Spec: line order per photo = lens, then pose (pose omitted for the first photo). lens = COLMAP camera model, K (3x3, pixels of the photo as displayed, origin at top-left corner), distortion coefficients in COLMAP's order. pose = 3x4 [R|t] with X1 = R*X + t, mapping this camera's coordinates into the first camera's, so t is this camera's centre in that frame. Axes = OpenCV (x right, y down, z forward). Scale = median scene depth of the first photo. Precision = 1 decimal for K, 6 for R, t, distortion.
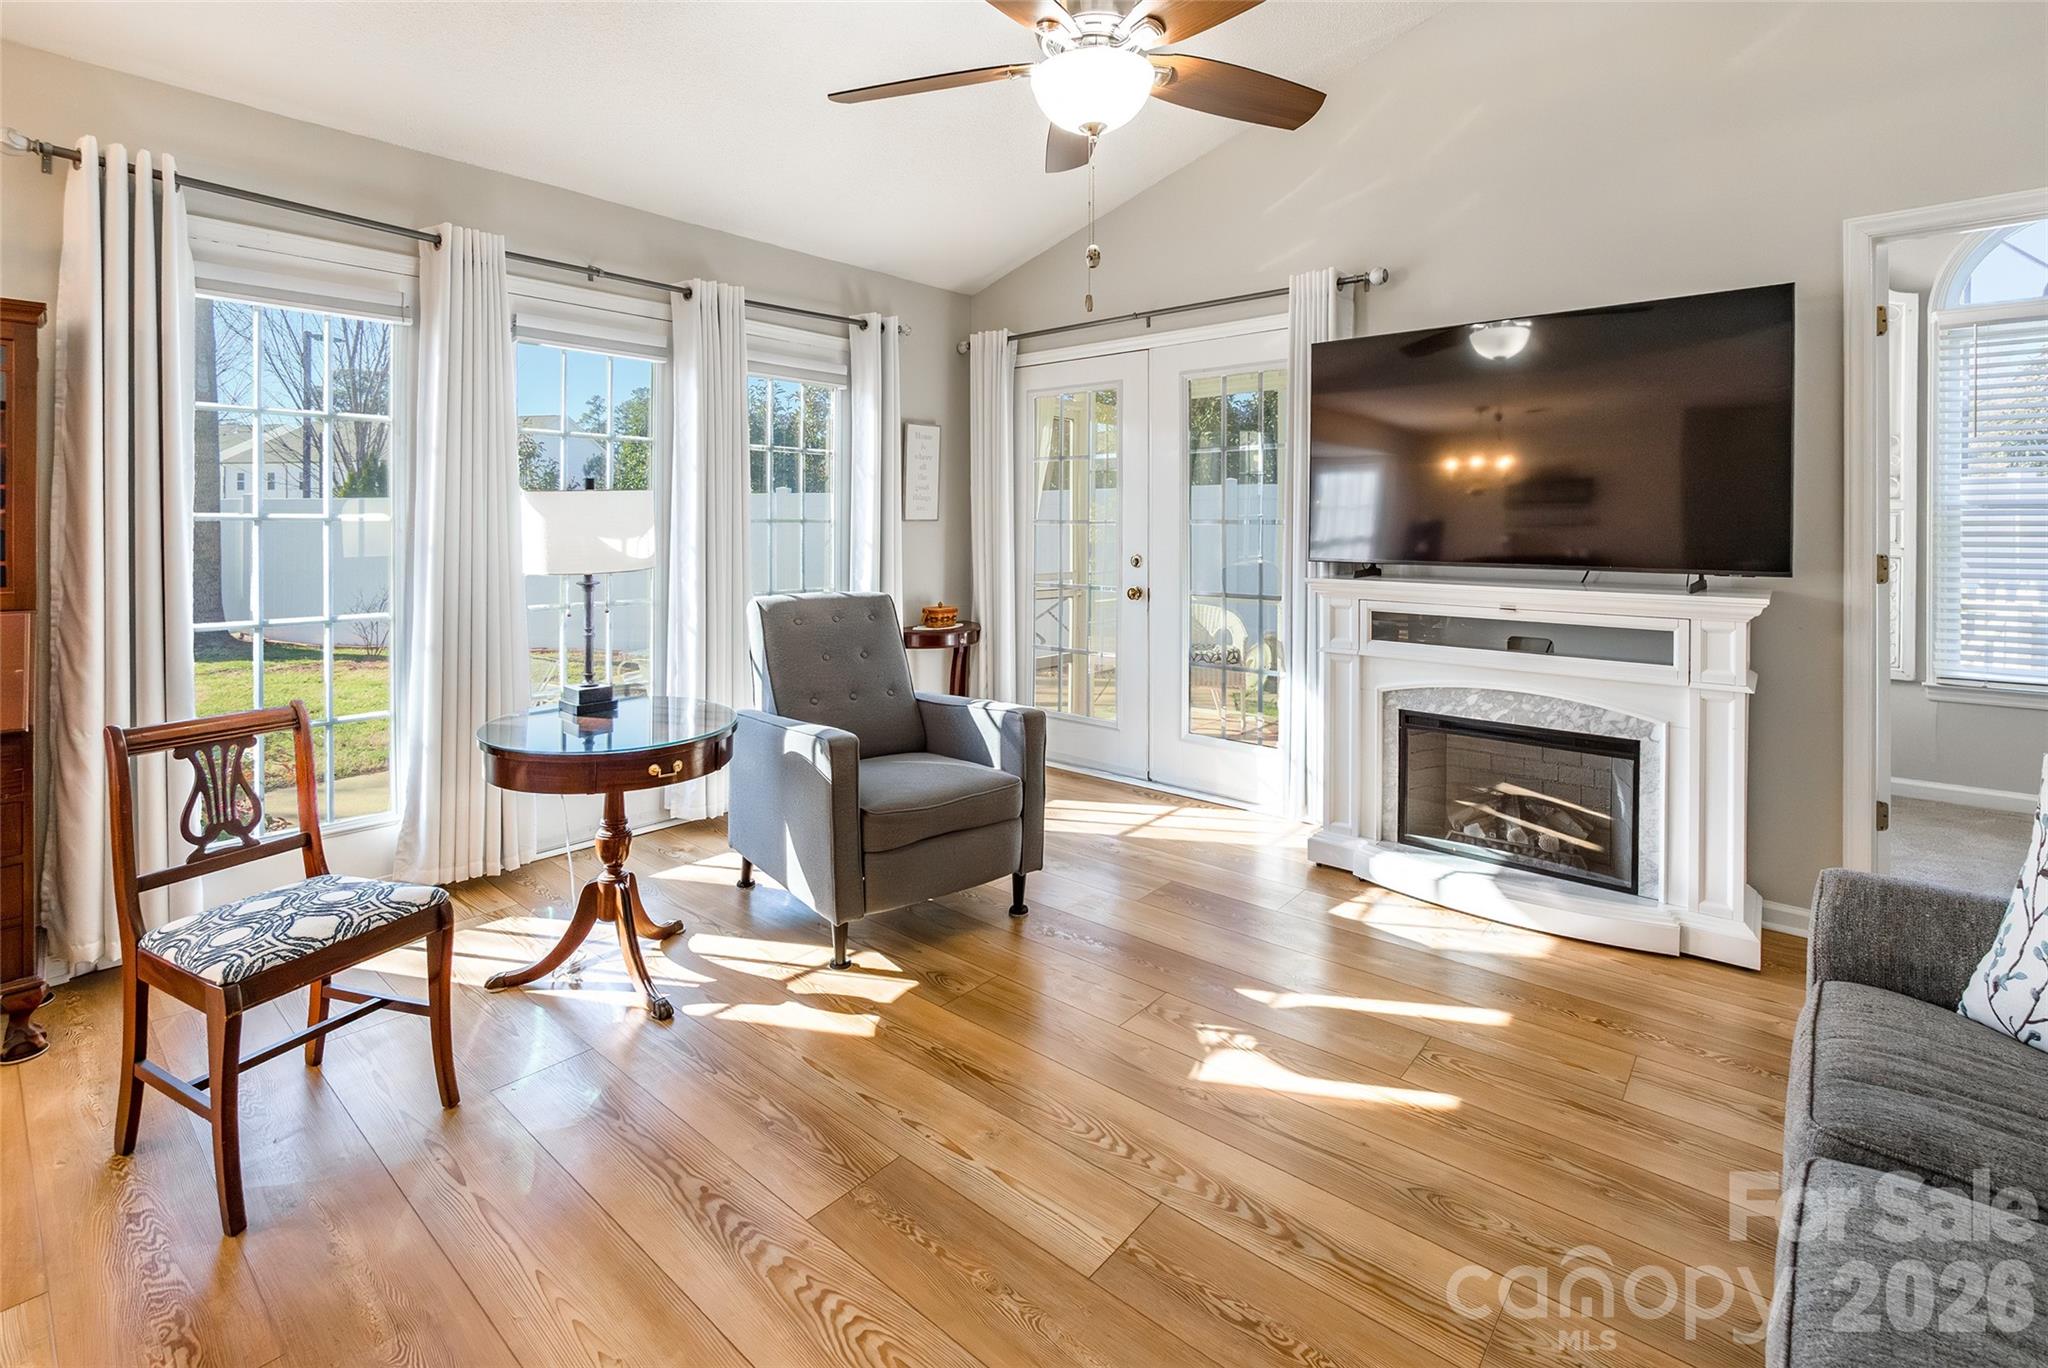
lens RADIAL K [[956.1, 0, 991.6], [0, 956.1, 523.6], [0, 0, 1]] dist [-0.011034, 0.000044]
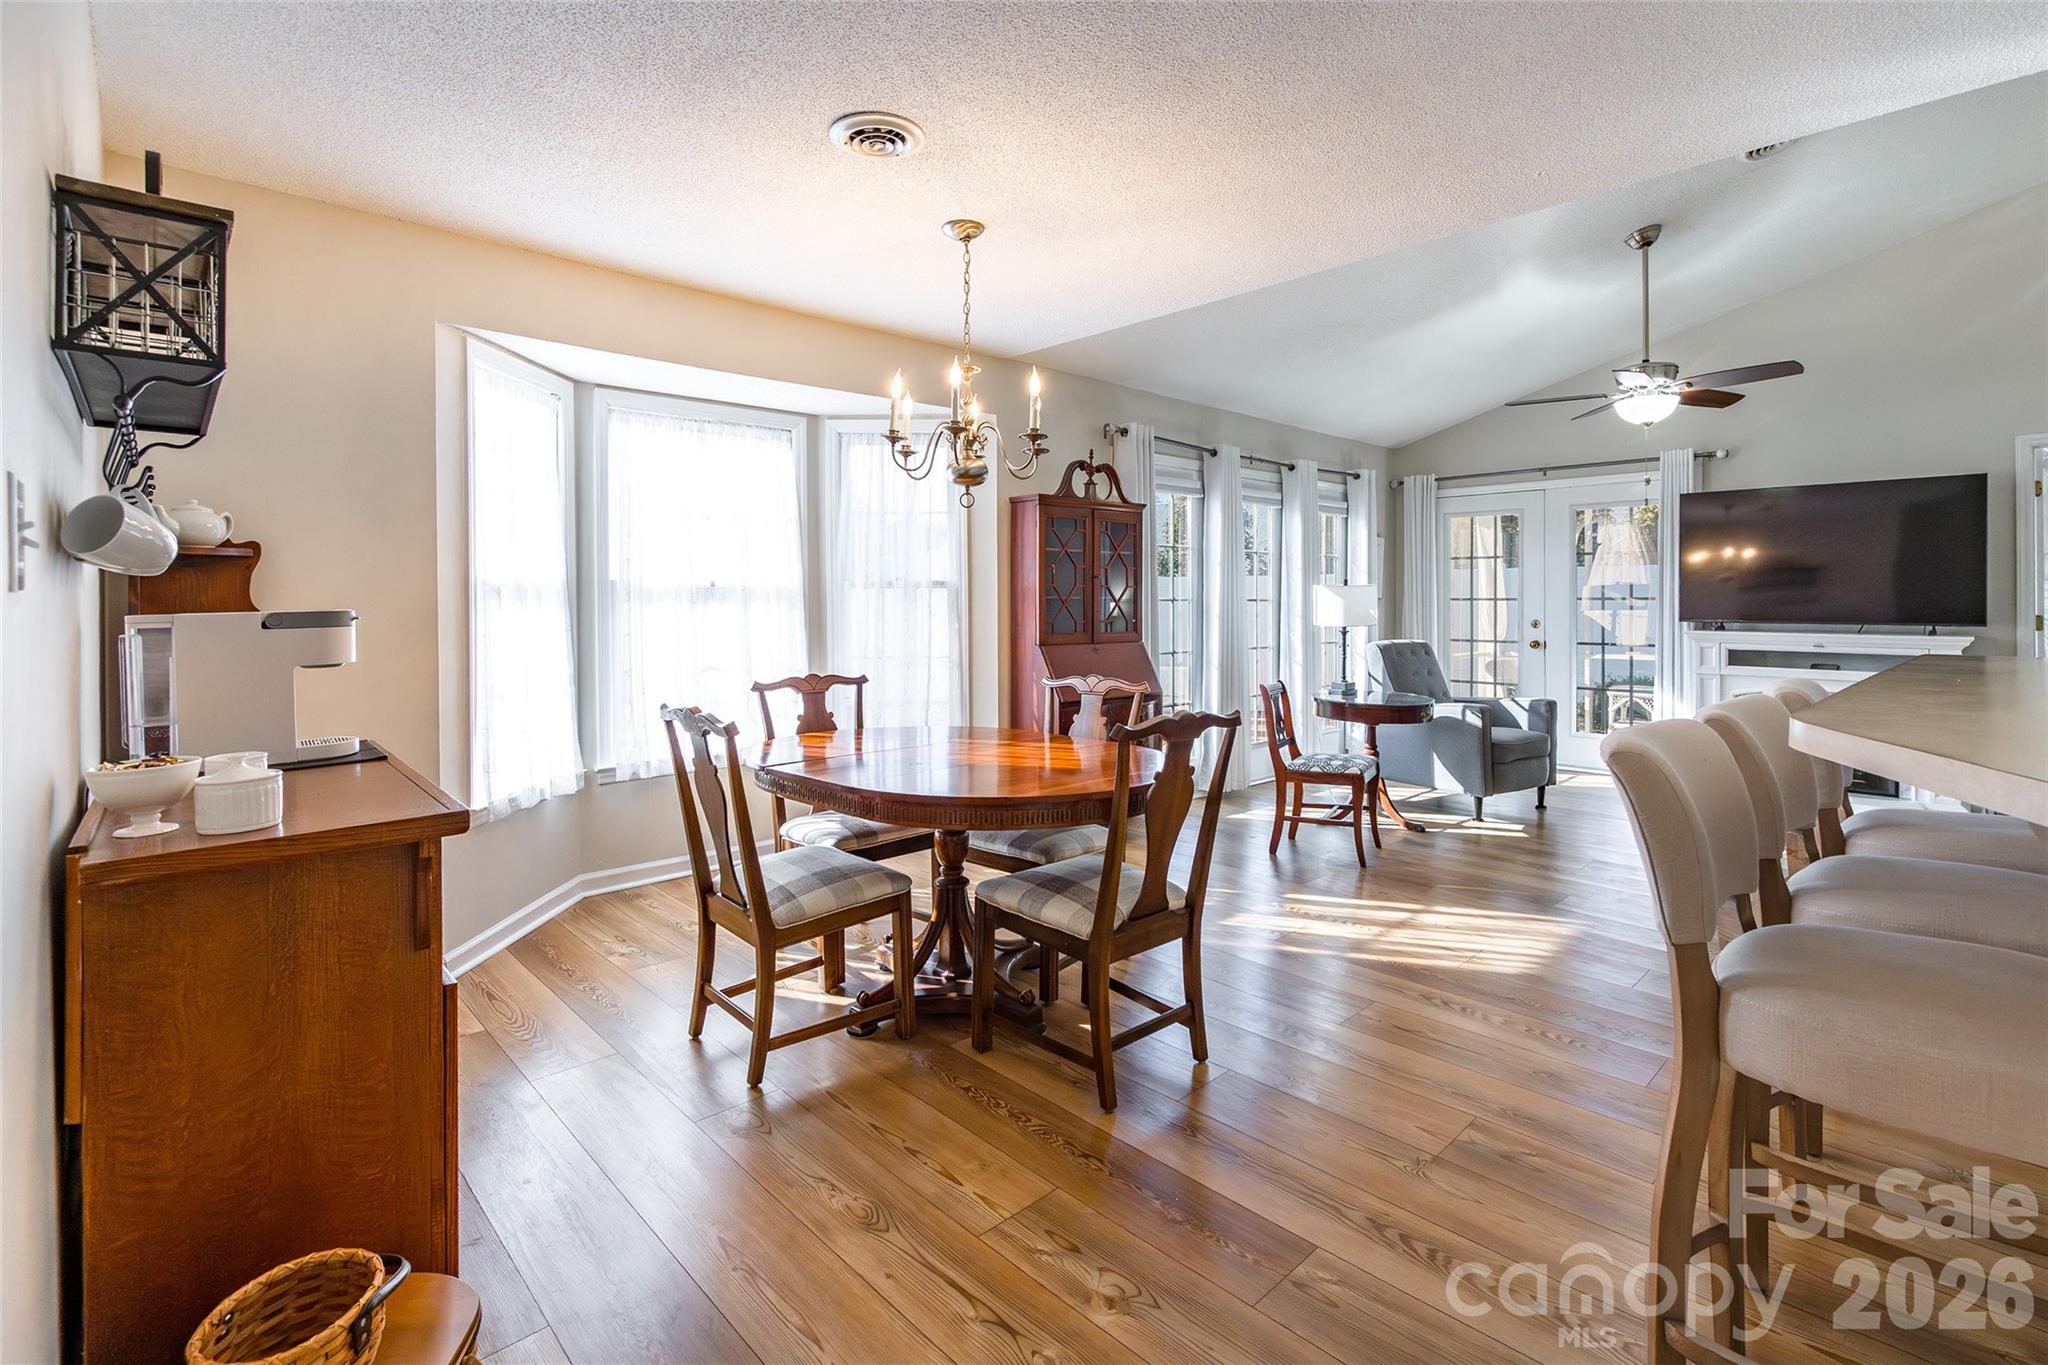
lens RADIAL K [[956.1, 0, 1024.6], [0, 956.1, 603.3], [0, 0, 1]] dist [-0.011034, 0.000044]
pose [[0.995743, -0.004629, -0.092054, -0.737542], [0.004678, 0.999989, 0.000316, 0.000320], [0.092052, -0.000745, 0.995754, -0.870605]]
